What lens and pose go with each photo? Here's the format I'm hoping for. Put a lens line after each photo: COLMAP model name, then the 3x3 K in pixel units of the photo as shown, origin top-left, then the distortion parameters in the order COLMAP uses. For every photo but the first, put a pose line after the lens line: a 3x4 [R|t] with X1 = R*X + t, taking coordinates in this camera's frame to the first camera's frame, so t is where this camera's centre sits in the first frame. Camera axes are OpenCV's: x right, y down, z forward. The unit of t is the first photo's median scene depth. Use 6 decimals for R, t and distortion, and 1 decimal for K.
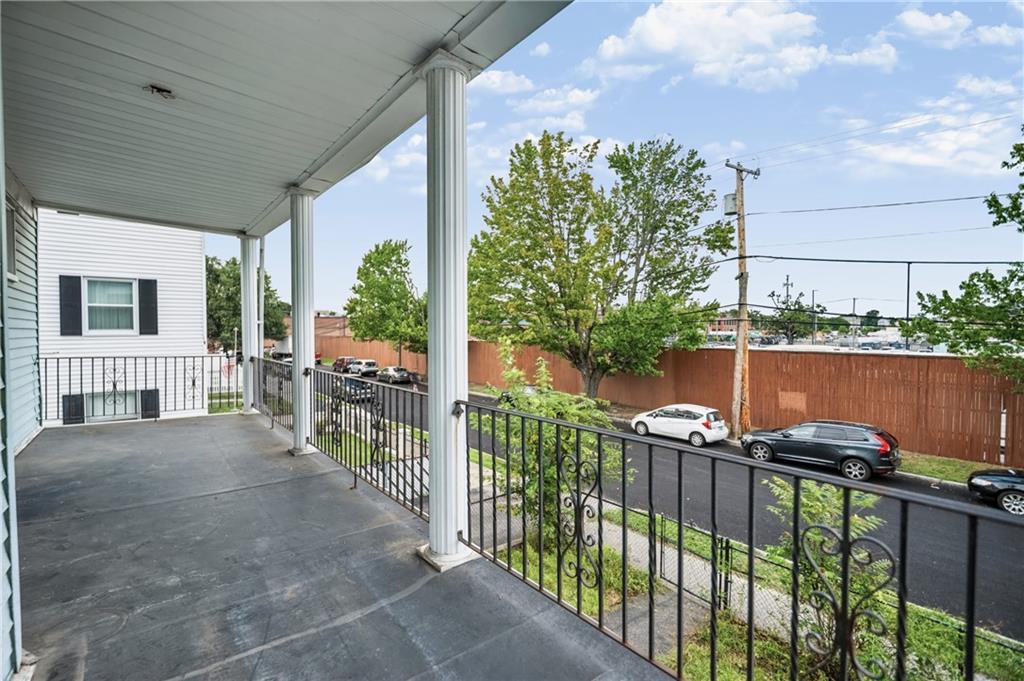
lens RADIAL K [[487.8, 0, 512.0], [0, 487.8, 340.5], [0, 0, 1]] dist [-0.001849, -0.000335]
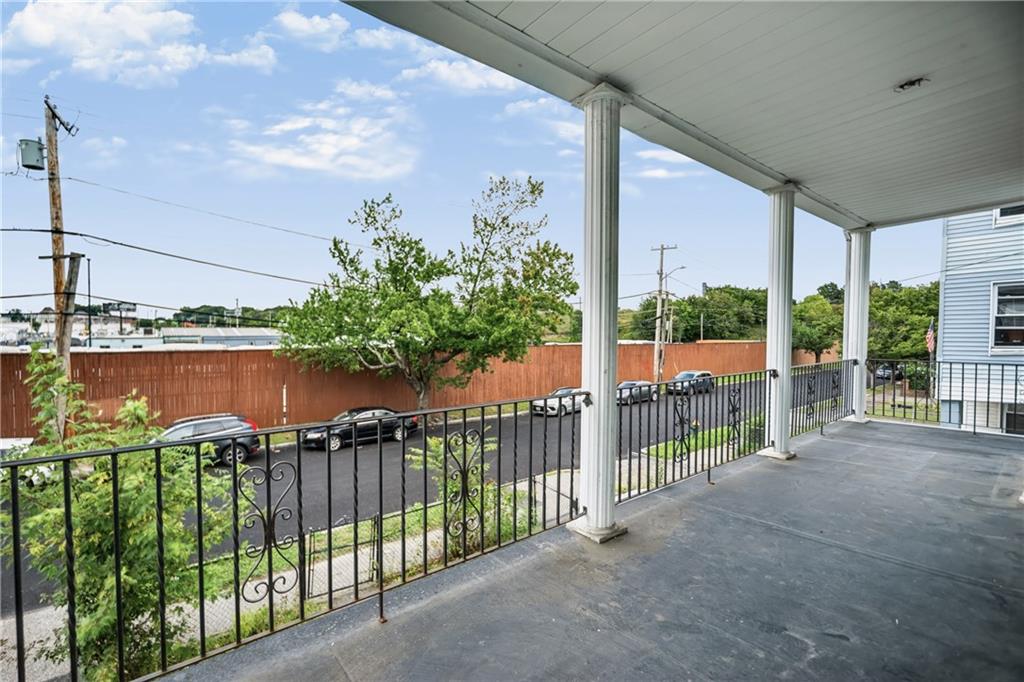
lens RADIAL K [[466.2, 0, 512.0], [0, 466.2, 341.0], [0, 0, 1]] dist [-0.000694, 0.000018]
pose [[-0.042281, -0.023138, 0.998838, -0.353545], [0.015392, 0.999598, 0.023807, -0.008042], [-0.998987, 0.016381, -0.041908, 0.400106]]
